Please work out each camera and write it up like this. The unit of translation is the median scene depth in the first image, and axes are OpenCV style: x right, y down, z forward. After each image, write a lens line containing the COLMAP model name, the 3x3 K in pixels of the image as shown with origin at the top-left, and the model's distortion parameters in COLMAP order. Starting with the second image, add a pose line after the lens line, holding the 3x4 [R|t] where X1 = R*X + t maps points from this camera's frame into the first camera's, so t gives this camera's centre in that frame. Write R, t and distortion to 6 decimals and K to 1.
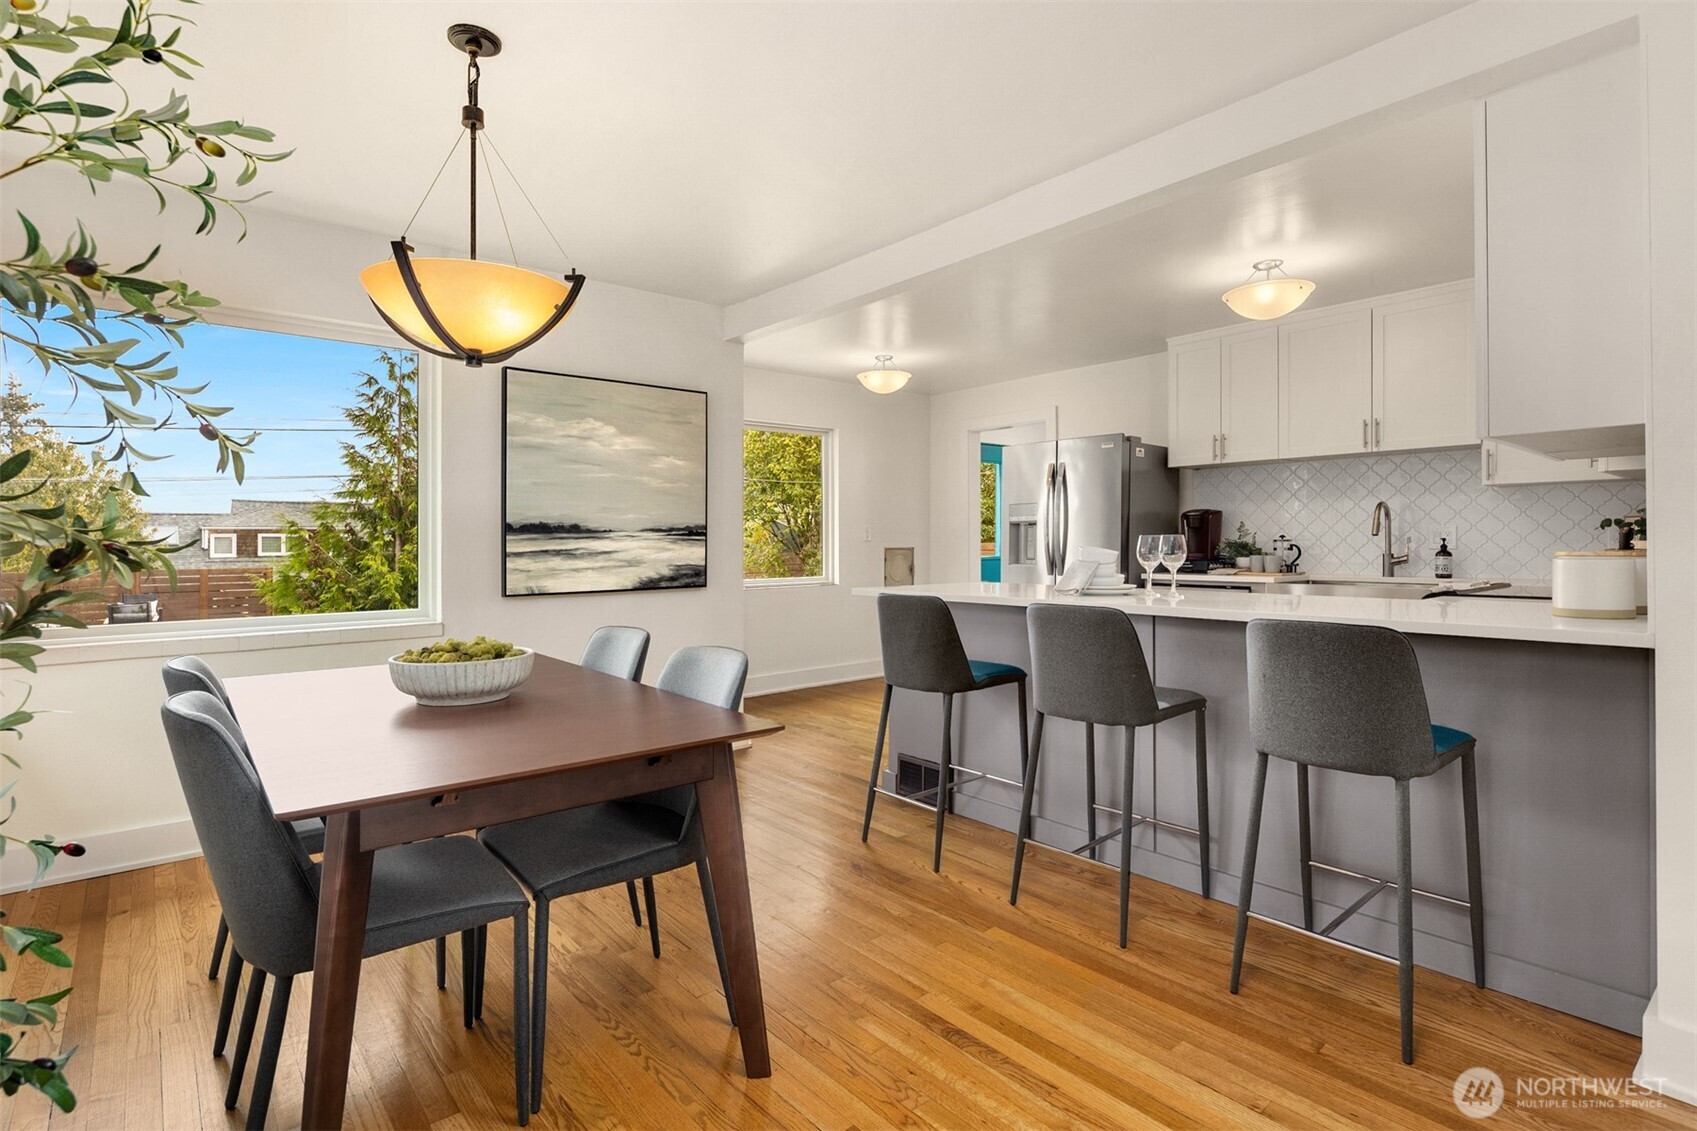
lens RADIAL K [[826.9, 0, 846.3], [0, 826.9, 541.6], [0, 0, 1]] dist [0.002518, -0.004085]
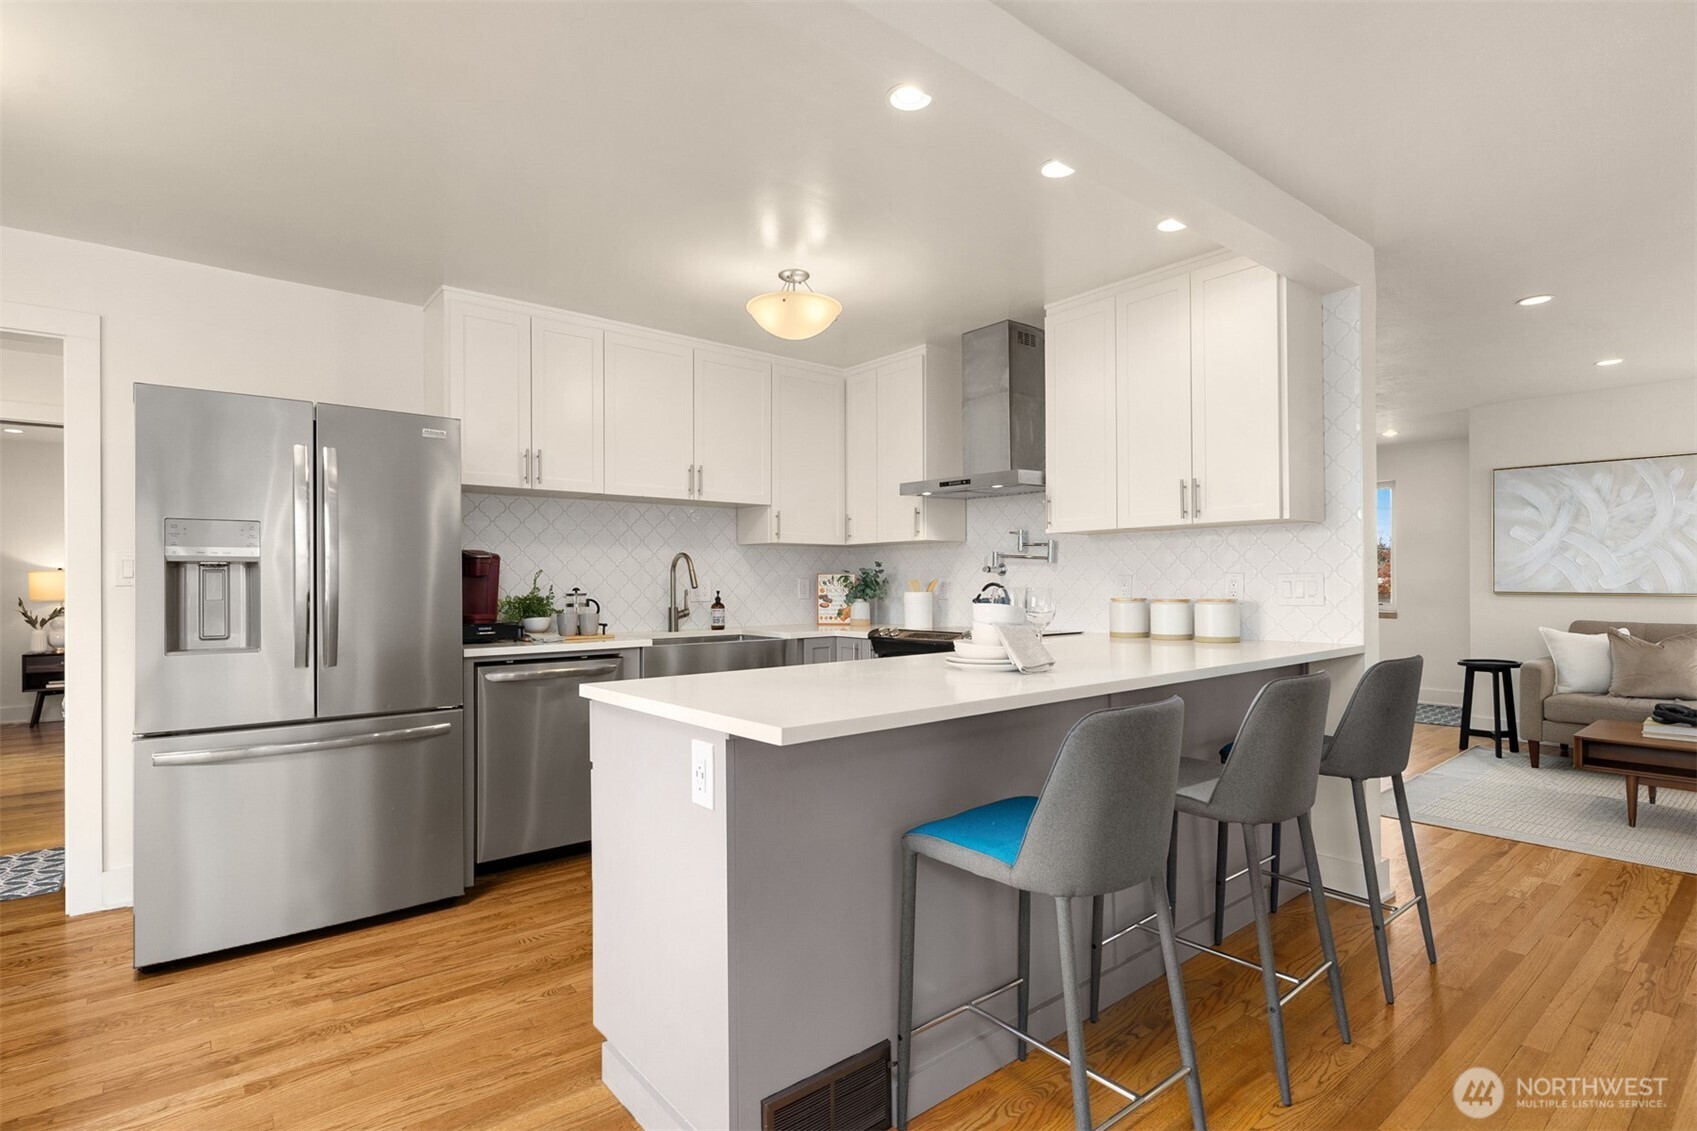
lens RADIAL K [[826.9, 0, 849.9], [0, 826.9, 584.0], [0, 0, 1]] dist [0.002518, -0.004085]
pose [[0.010762, 0.004904, 0.999930, -0.317313], [0.006624, 0.999966, -0.004975, -0.006740], [-0.999920, 0.006677, 0.010730, 0.827142]]
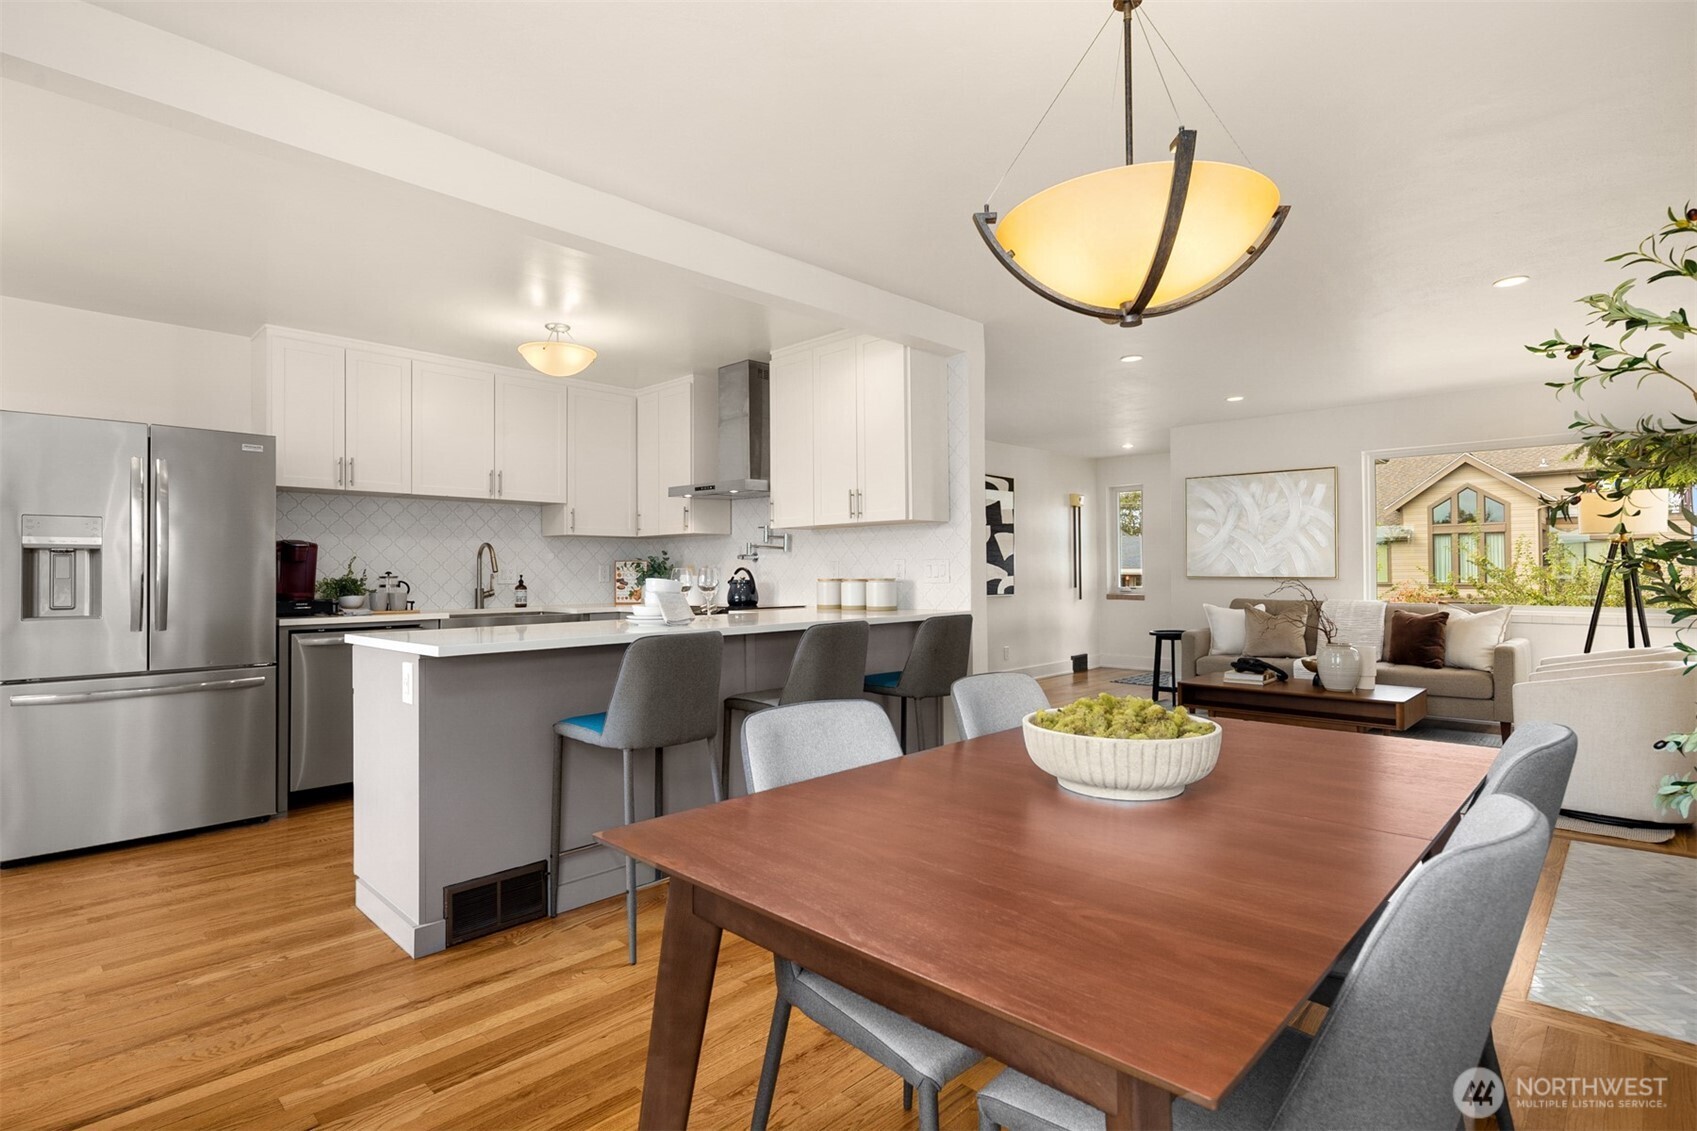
lens RADIAL K [[826.9, 0, 843.0], [0, 826.9, 566.6], [0, 0, 1]] dist [0.002518, -0.004085]
pose [[-0.100772, 0.014996, 0.994797, -0.562364], [0.007875, 0.999867, -0.014275, 0.004972], [-0.994878, 0.006395, -0.100877, 0.648188]]
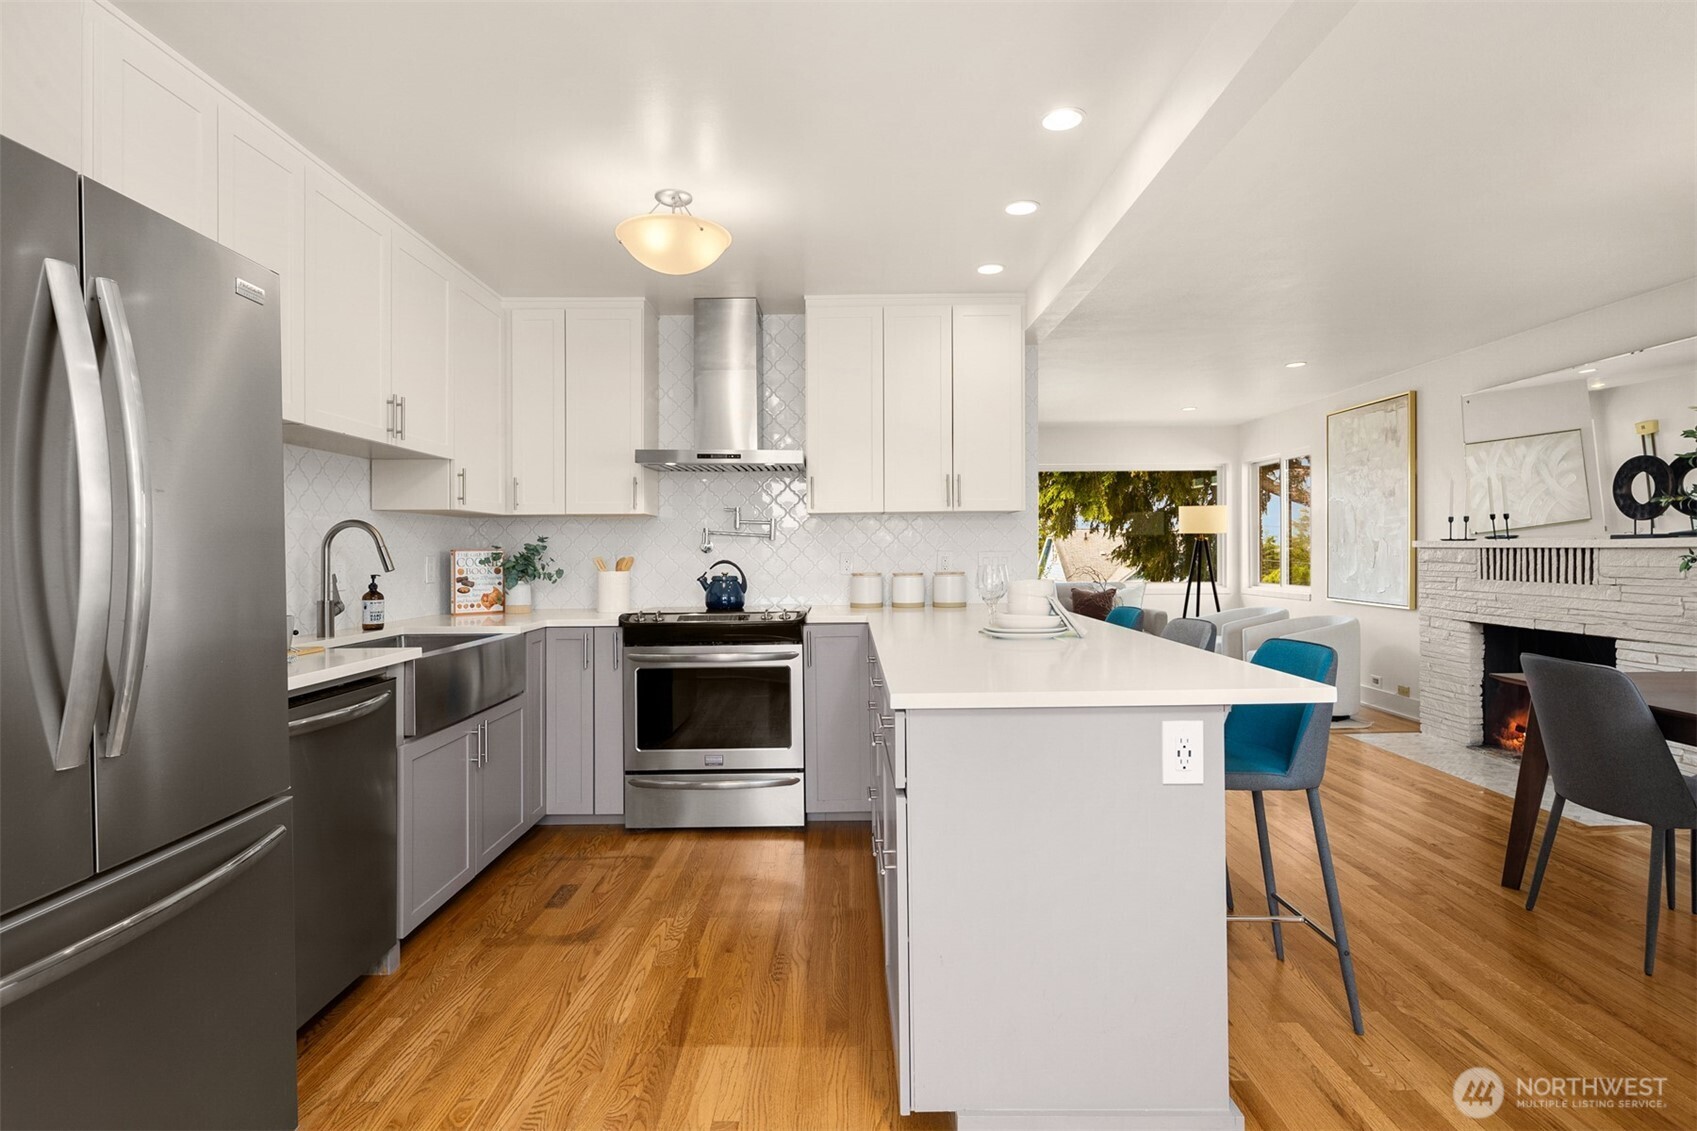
lens RADIAL K [[826.9, 0, 840.0], [0, 826.9, 554.8], [0, 0, 1]] dist [0.002518, -0.004085]
pose [[-0.761288, 0.010362, 0.648331, -0.067161], [0.014404, 0.999896, 0.000933, -0.016886], [-0.648254, 0.010049, -0.761358, 1.296316]]
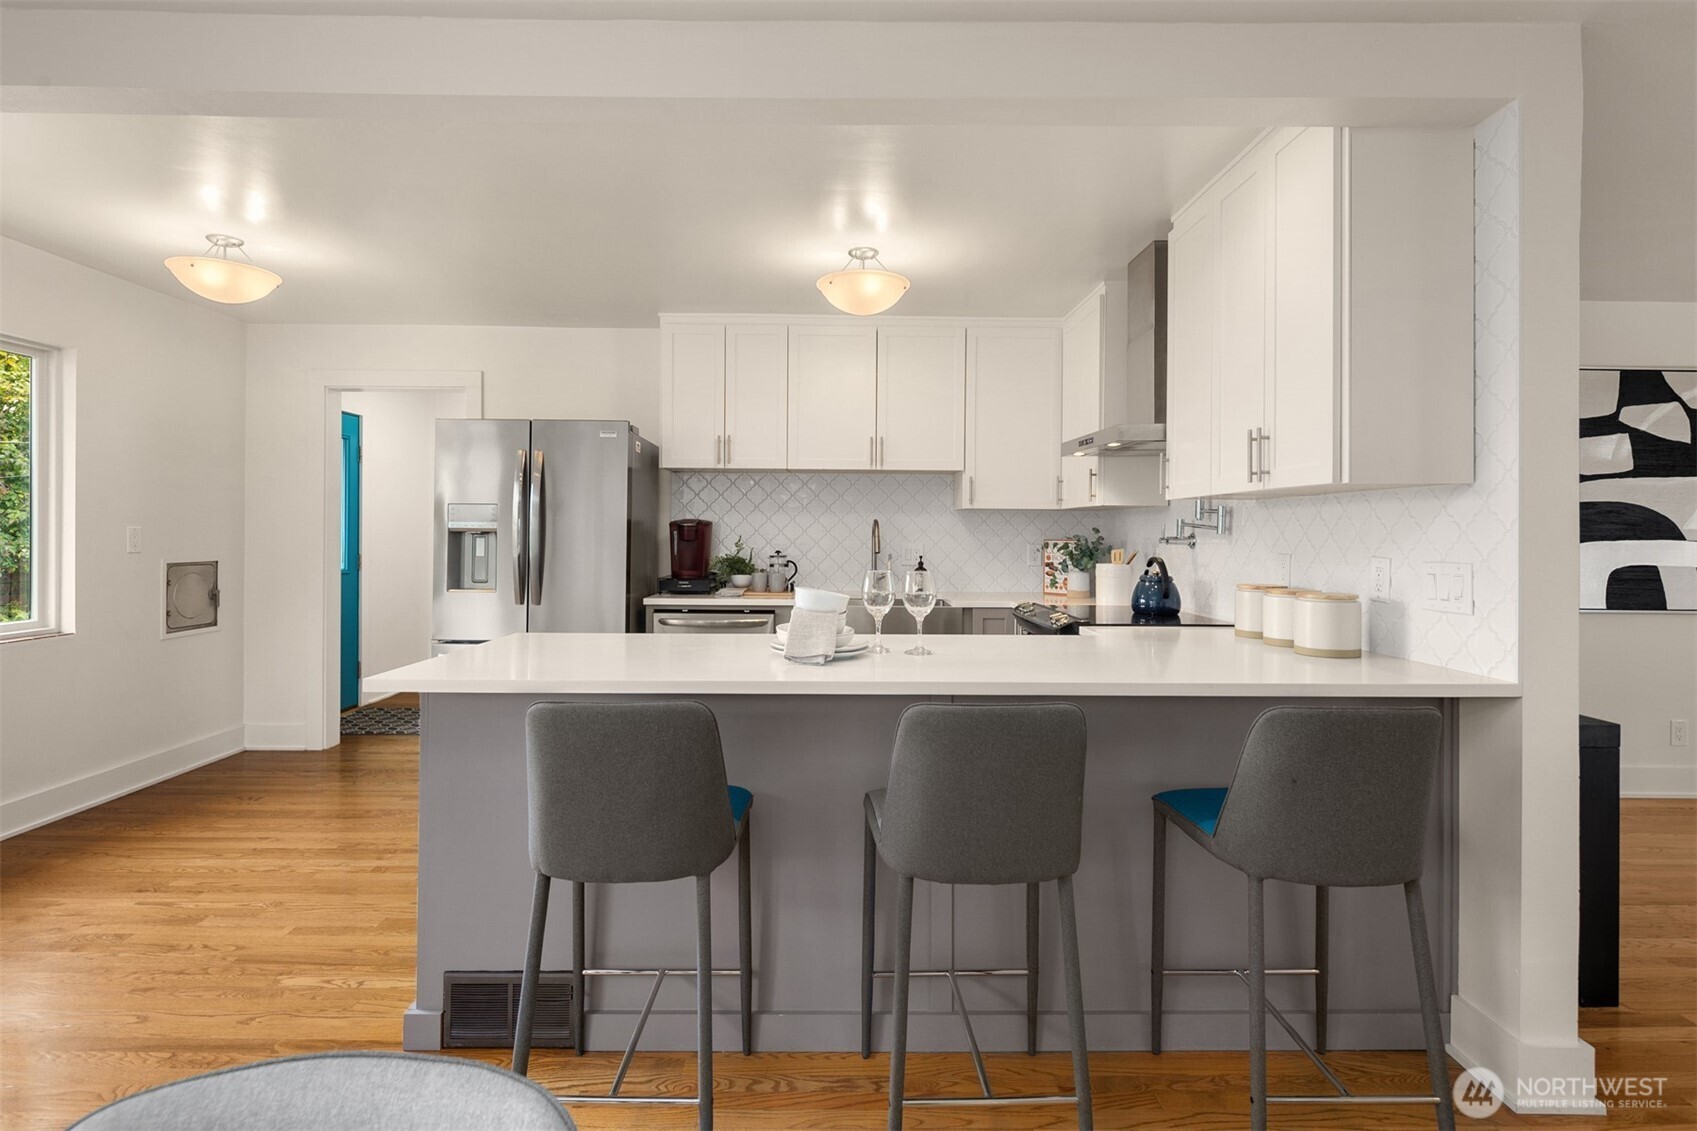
lens RADIAL K [[826.9, 0, 843.0], [0, 826.9, 535.6], [0, 0, 1]] dist [0.002518, -0.004085]
pose [[0.636854, 0.008034, 0.770942, -0.165985], [-0.011774, 0.999930, -0.000694, -0.028363], [-0.770894, -0.008636, 0.636904, 0.399402]]
